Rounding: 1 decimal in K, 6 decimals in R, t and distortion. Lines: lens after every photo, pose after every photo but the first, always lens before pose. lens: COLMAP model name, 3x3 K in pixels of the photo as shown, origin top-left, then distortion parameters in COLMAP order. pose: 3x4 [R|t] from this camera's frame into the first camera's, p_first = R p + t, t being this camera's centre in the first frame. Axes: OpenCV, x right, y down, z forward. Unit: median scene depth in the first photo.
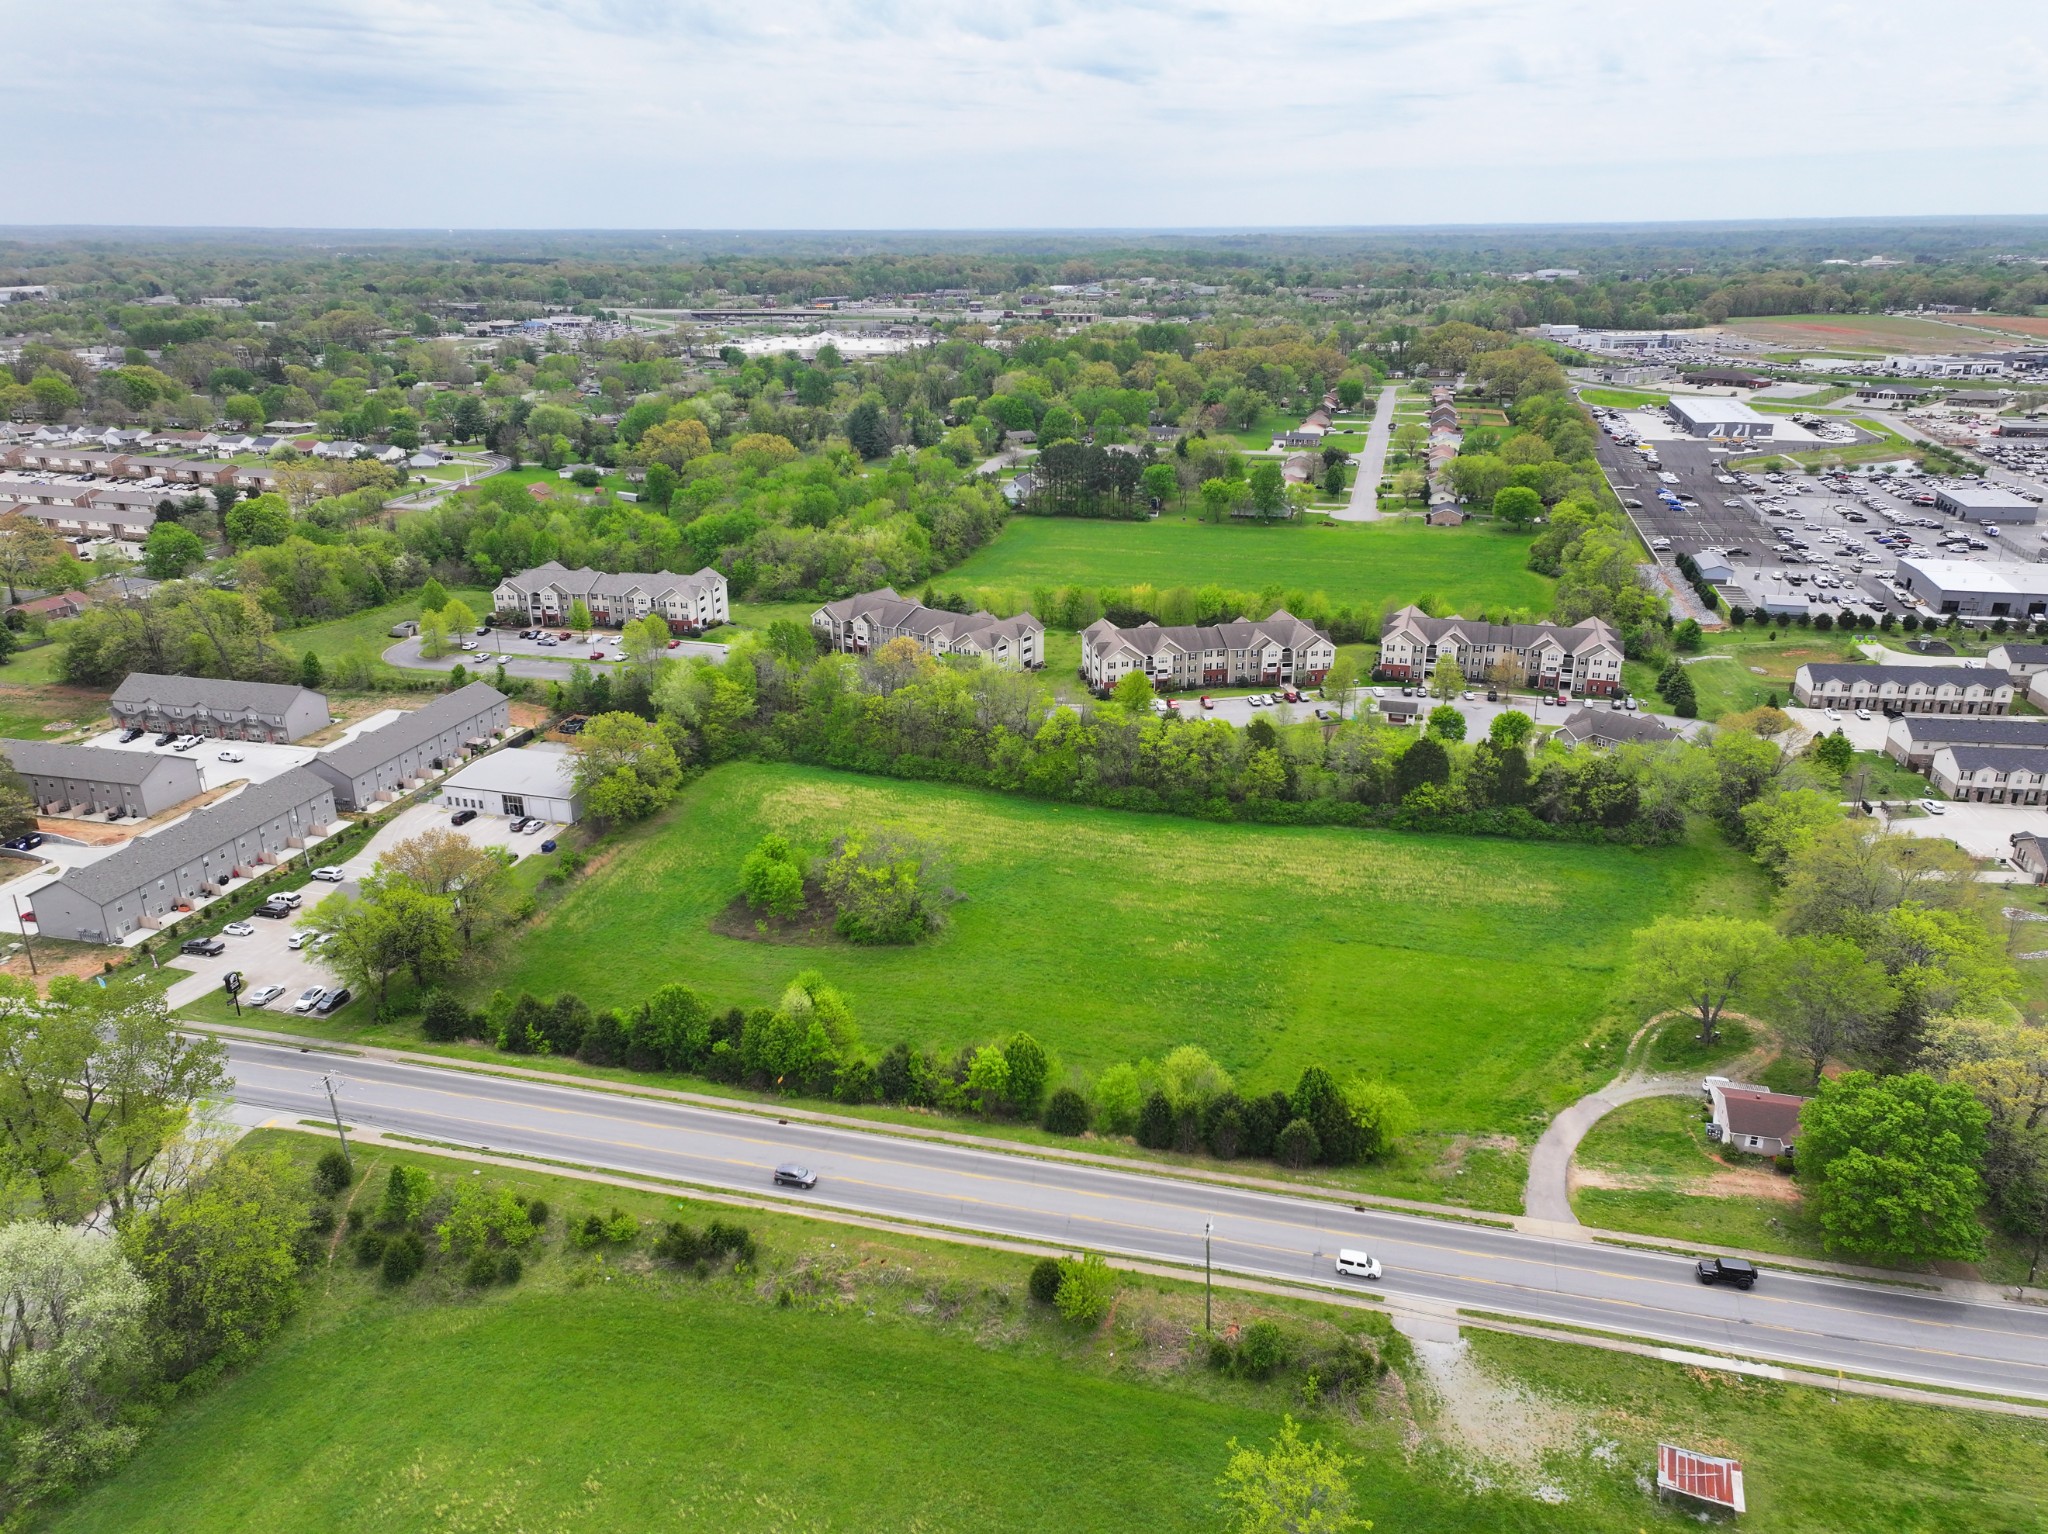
lens RADIAL K [[1412.7, 0, 1029.8], [0, 1412.7, 772.3], [0, 0, 1]] dist [0.000198, 0.044442]
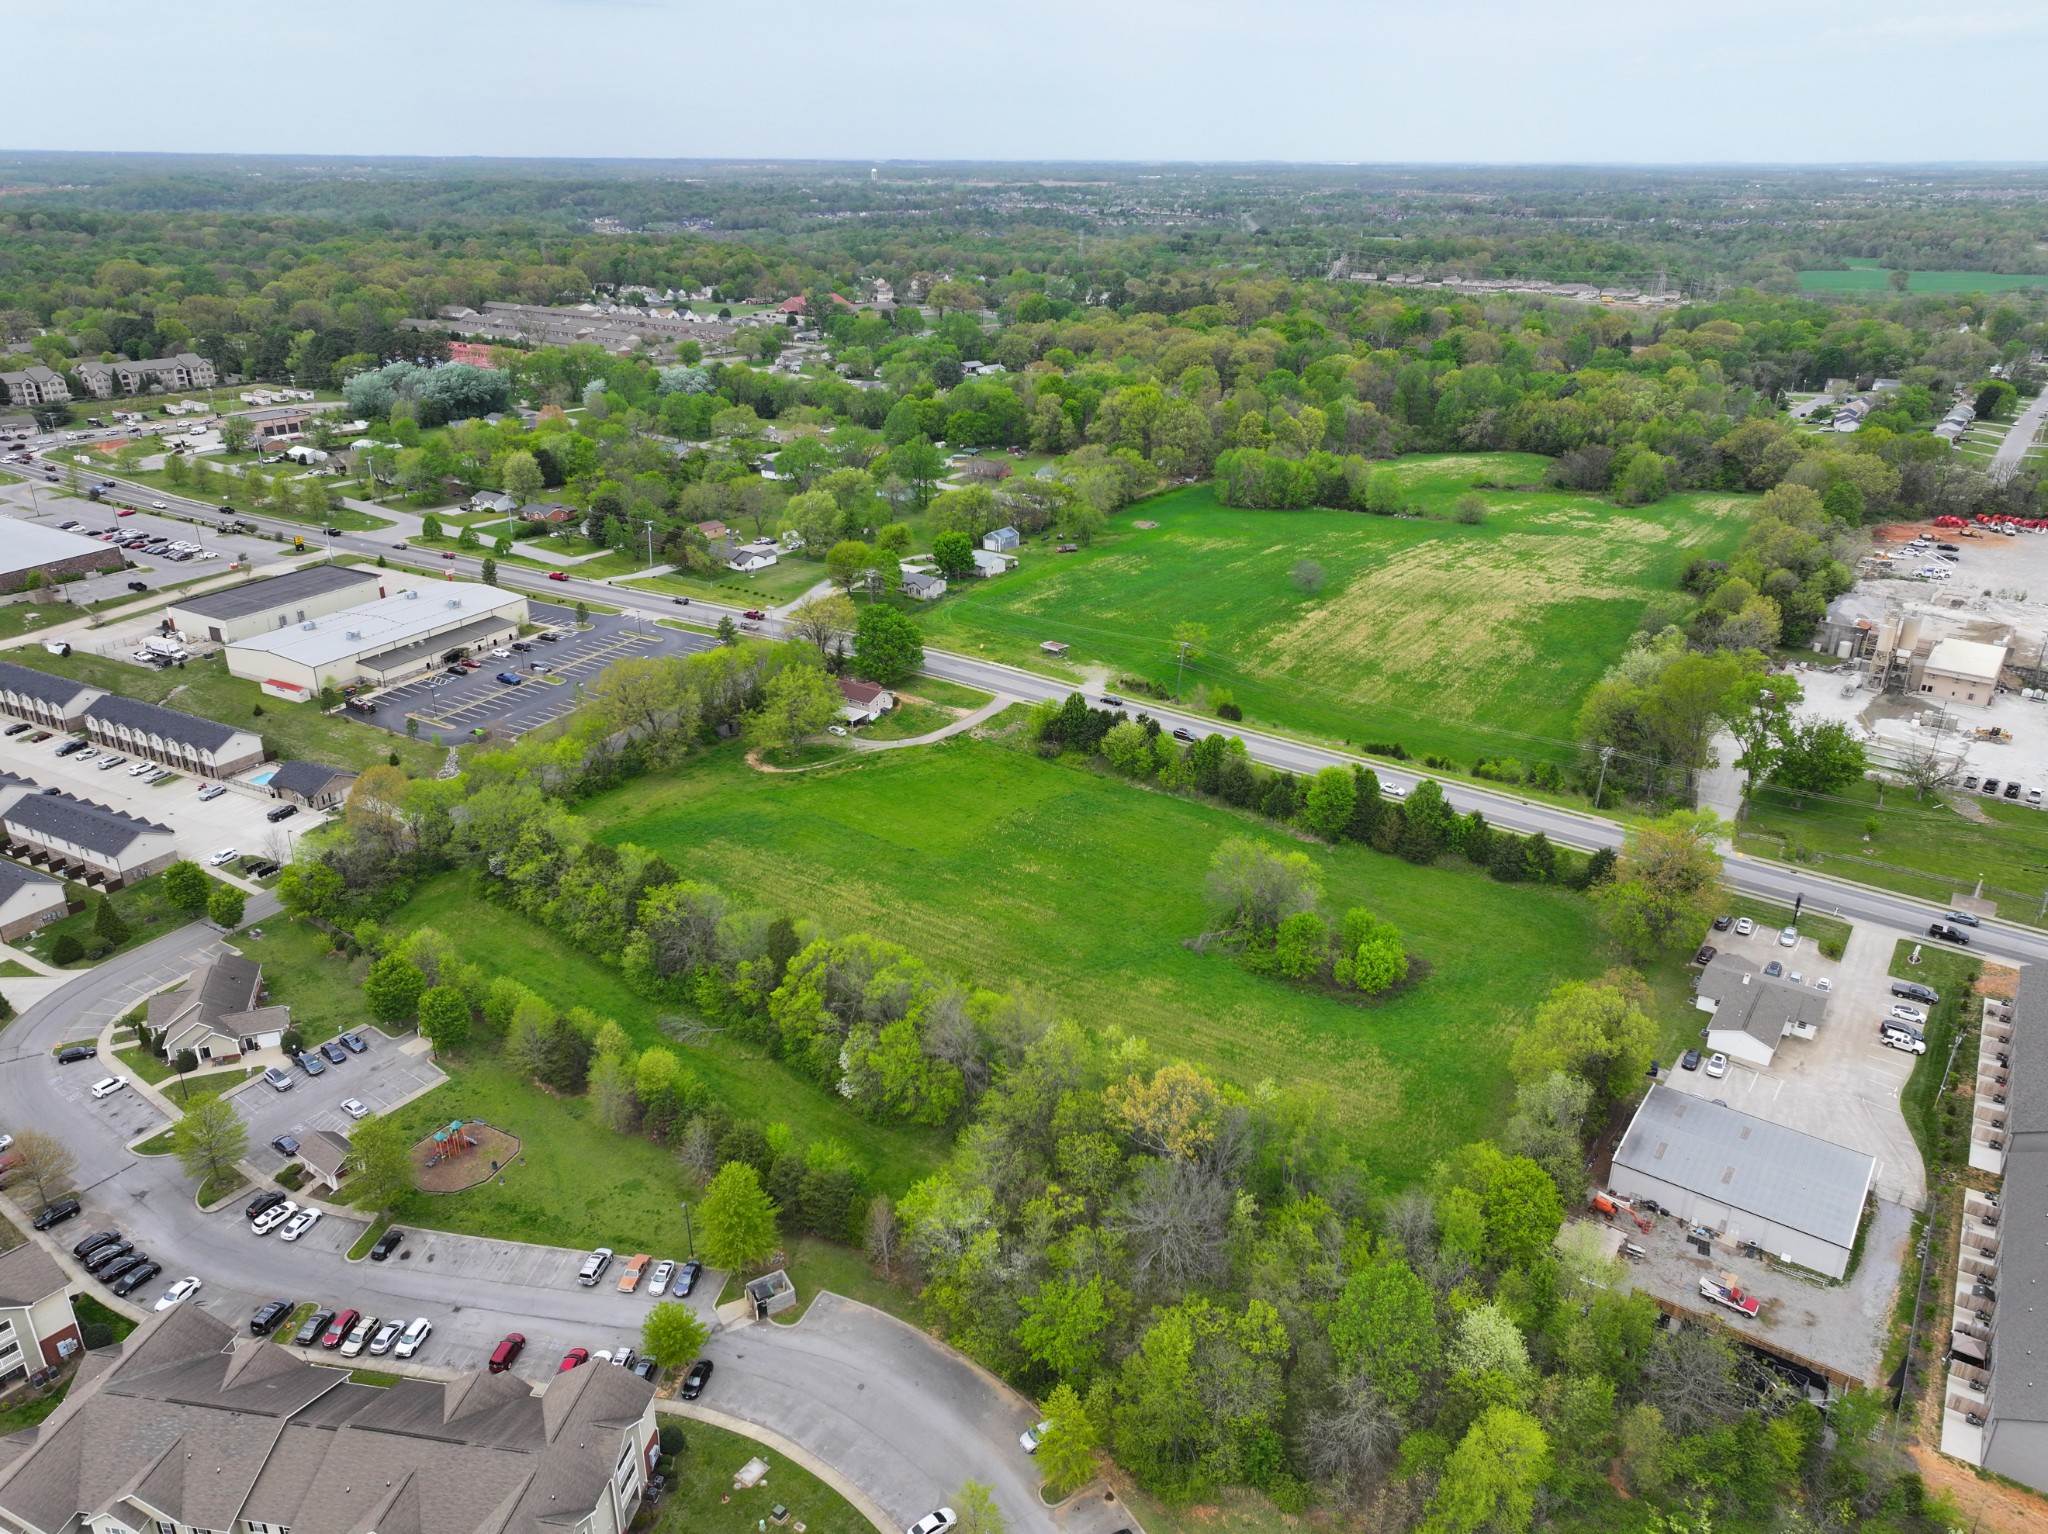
lens RADIAL K [[1439.0, 0, 1020.3], [0, 1439.0, 762.0], [0, 0, 1]] dist [0.000449, 0.017049]
pose [[-0.940866, -0.131235, 0.312328, -0.204392], [0.121374, 0.730144, 0.672427, -0.613483], [-0.316290, 0.670572, -0.671039, 1.381180]]
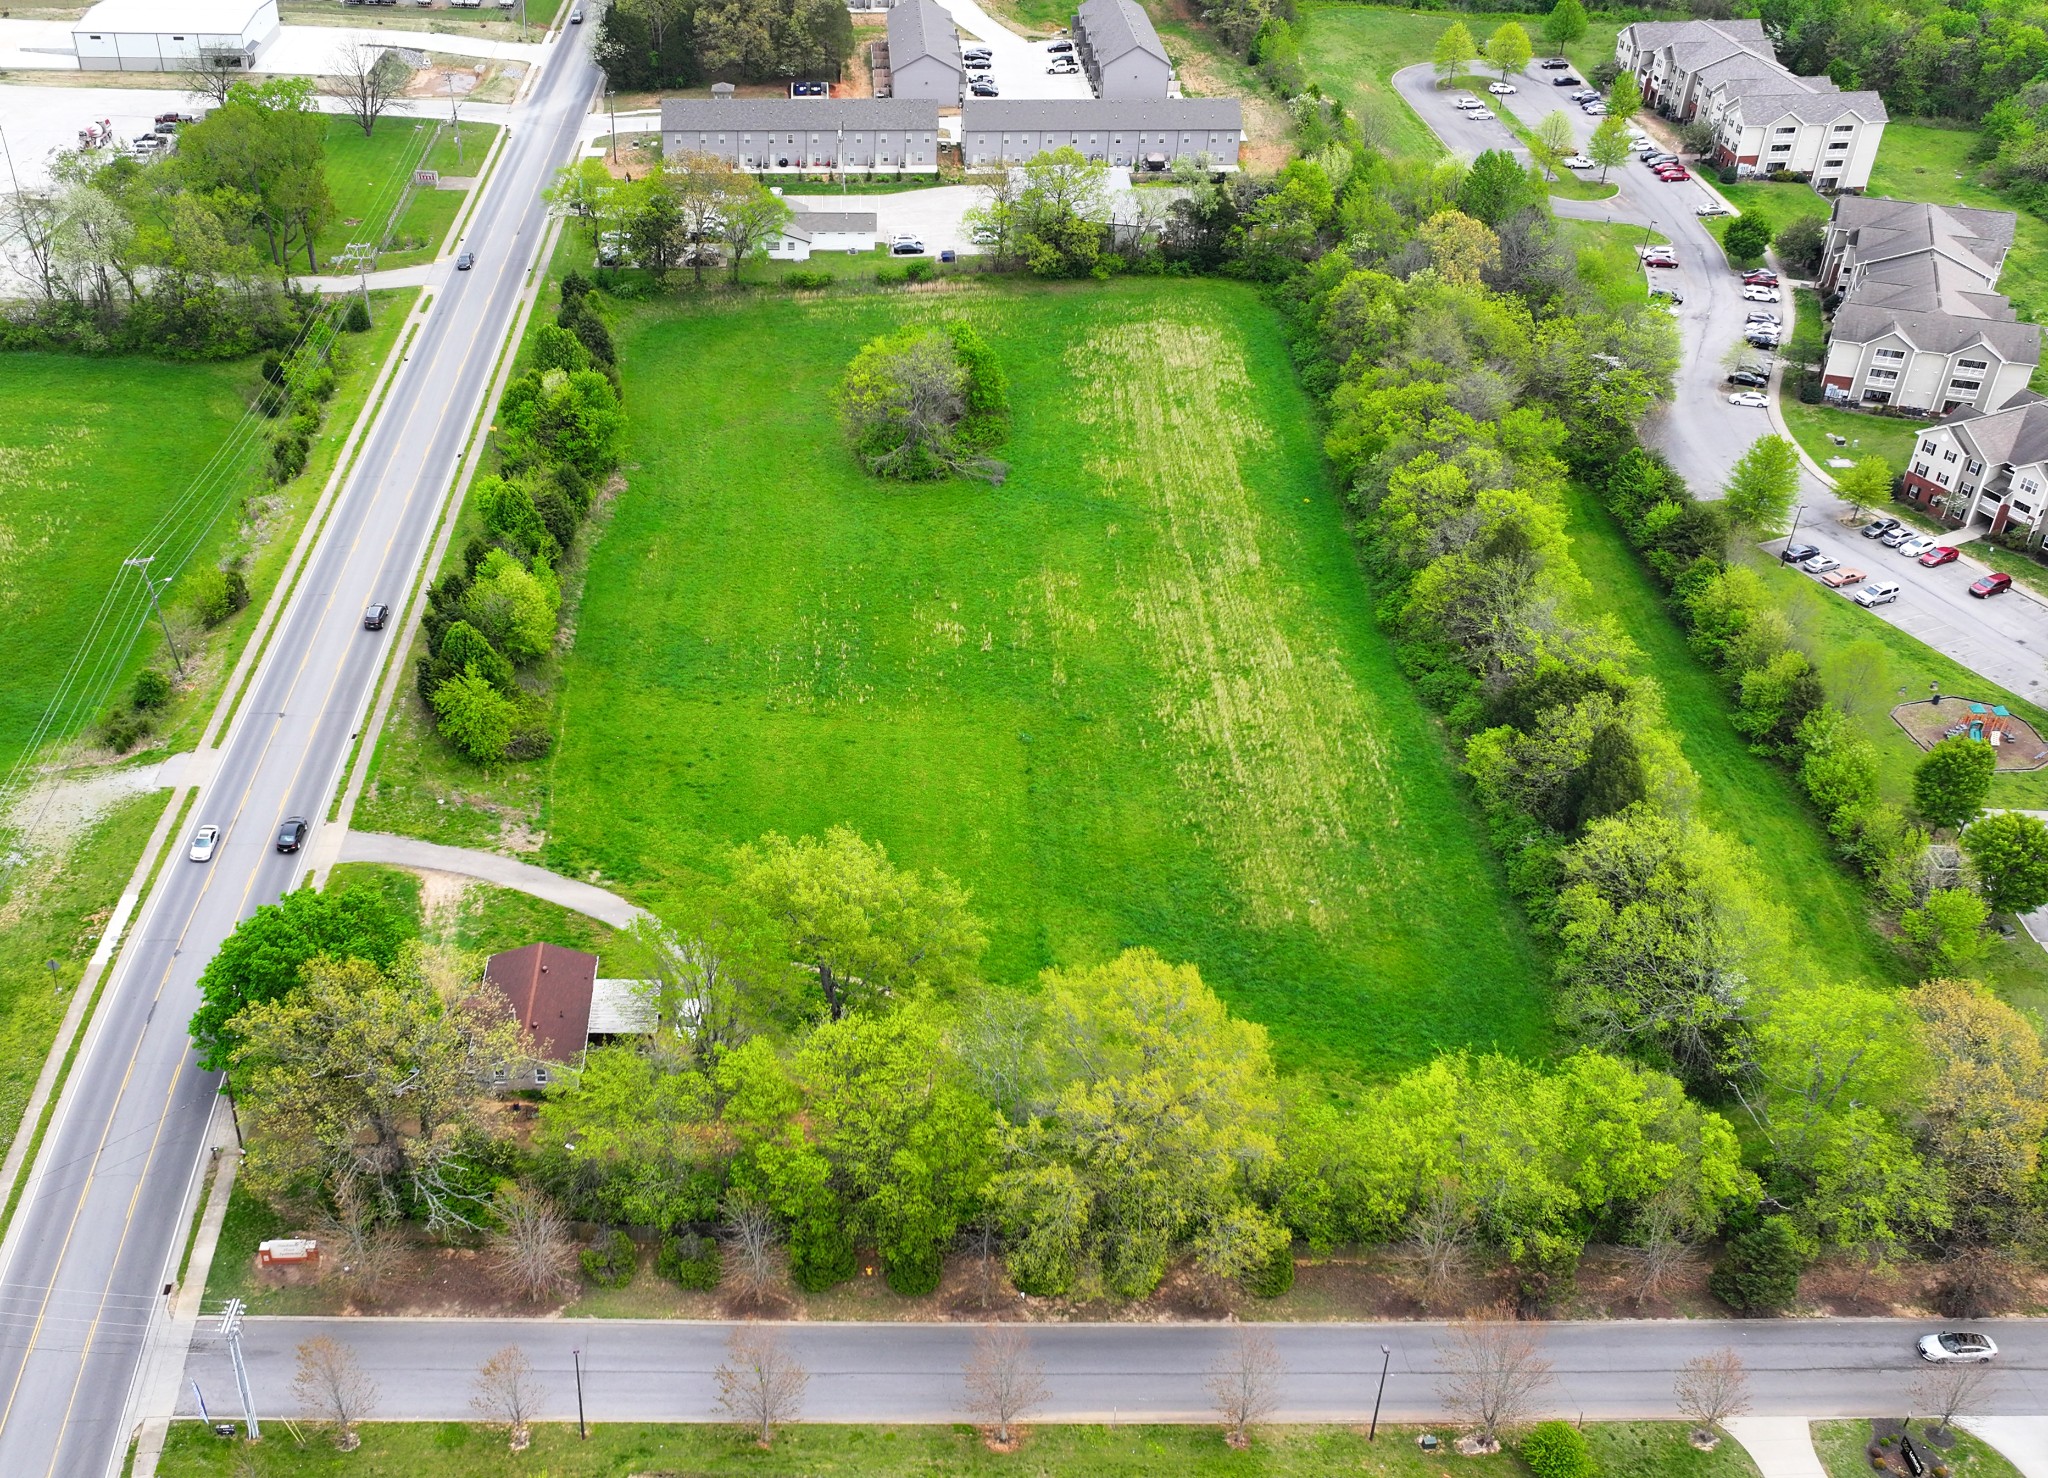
lens RADIAL K [[2034.1, 0, 877.3], [0, 2034.1, 741.7], [0, 0, 1]] dist [0.014263, 0.006093]
pose [[0.269807, 0.549298, -0.790870, 0.778087], [-0.348526, 0.821350, 0.451568, -0.241559], [0.897627, 0.153803, 0.413050, 0.400257]]
